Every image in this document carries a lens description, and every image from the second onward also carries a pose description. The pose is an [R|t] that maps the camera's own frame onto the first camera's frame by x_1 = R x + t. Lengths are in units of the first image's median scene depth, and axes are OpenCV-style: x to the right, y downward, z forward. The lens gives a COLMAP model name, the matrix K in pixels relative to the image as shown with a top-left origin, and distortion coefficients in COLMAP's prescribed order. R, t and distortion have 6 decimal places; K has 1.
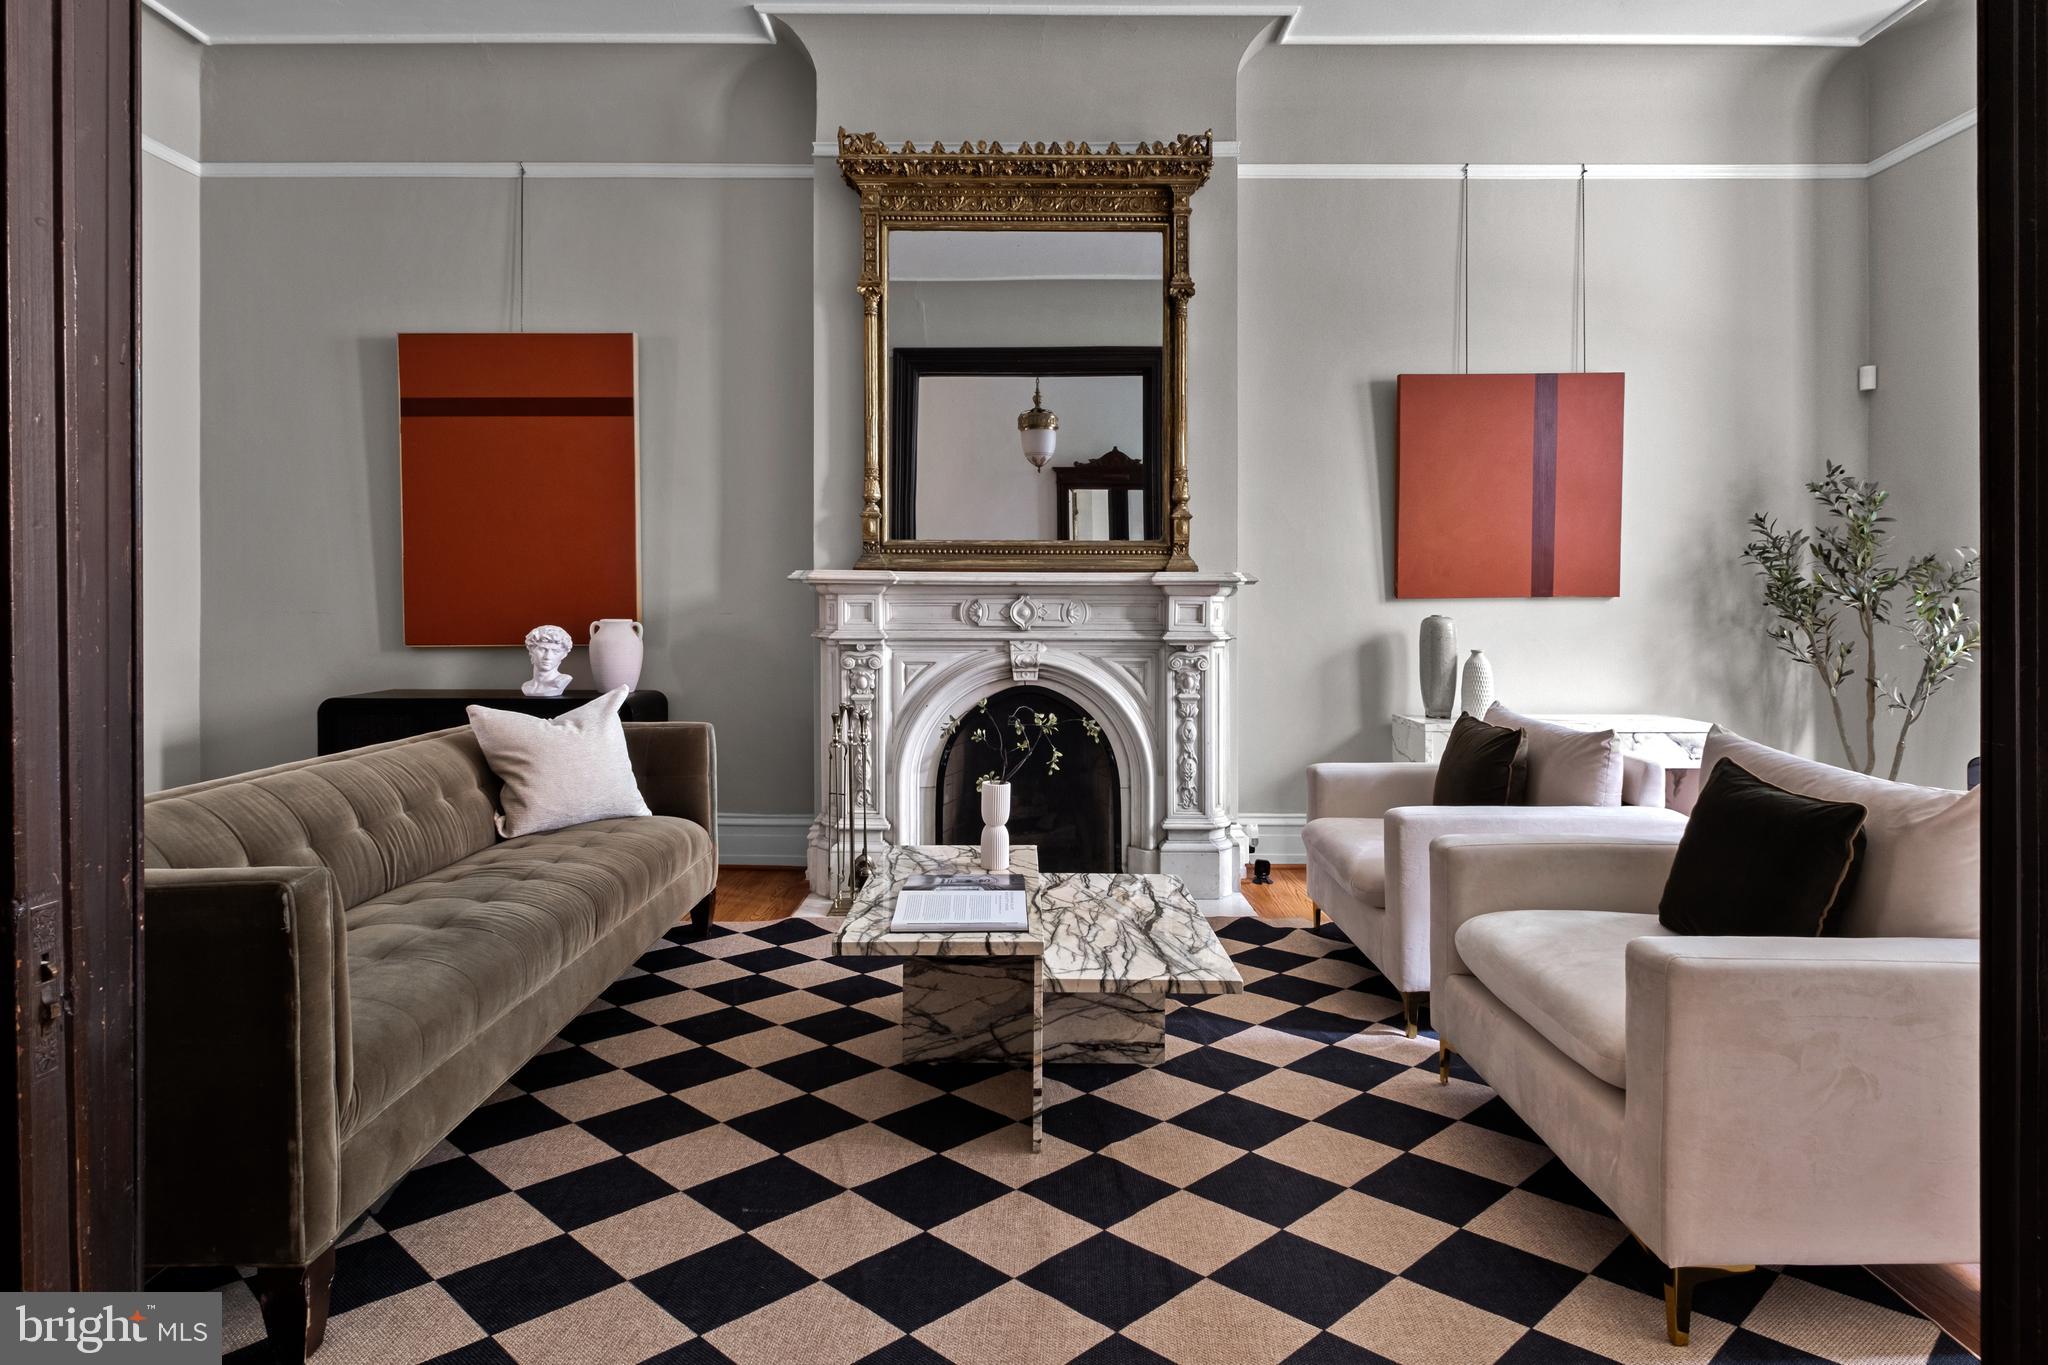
lens RADIAL K [[970.5, 0, 1022.3], [0, 970.5, 647.9], [0, 0, 1]] dist [-0.004764, -0.000885]
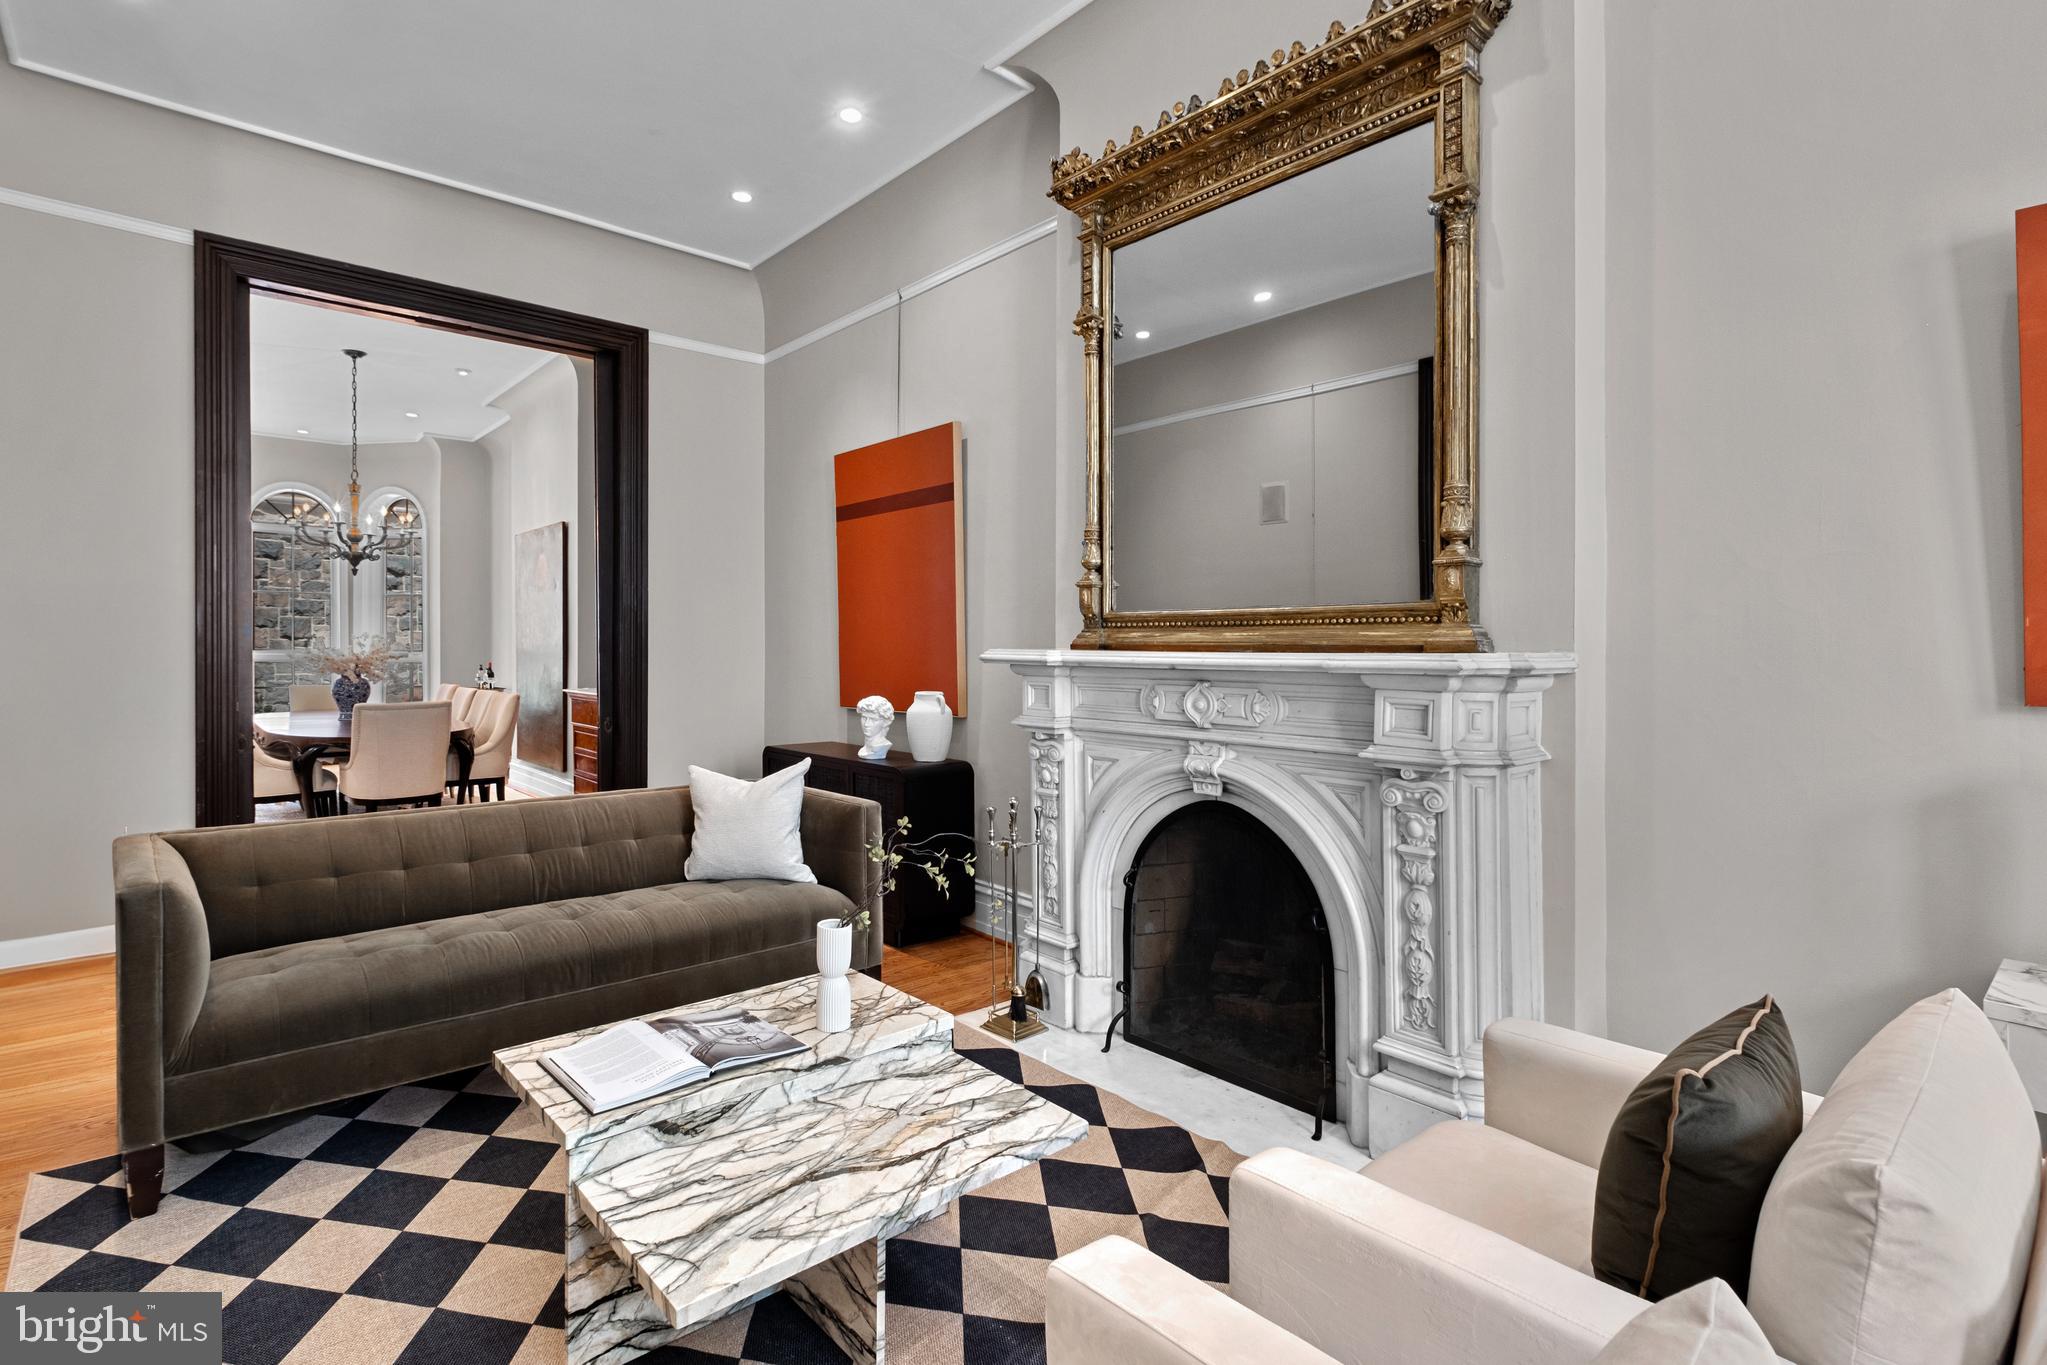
lens RADIAL K [[944.6, 0, 964.8], [0, 944.6, 686.0], [0, 0, 1]] dist [0.000558, -0.000178]
pose [[0.657549, 0.030681, -0.752786, 0.431473], [-0.042032, 0.999108, 0.004006, -0.046169], [0.752238, 0.029007, 0.658253, 0.376121]]
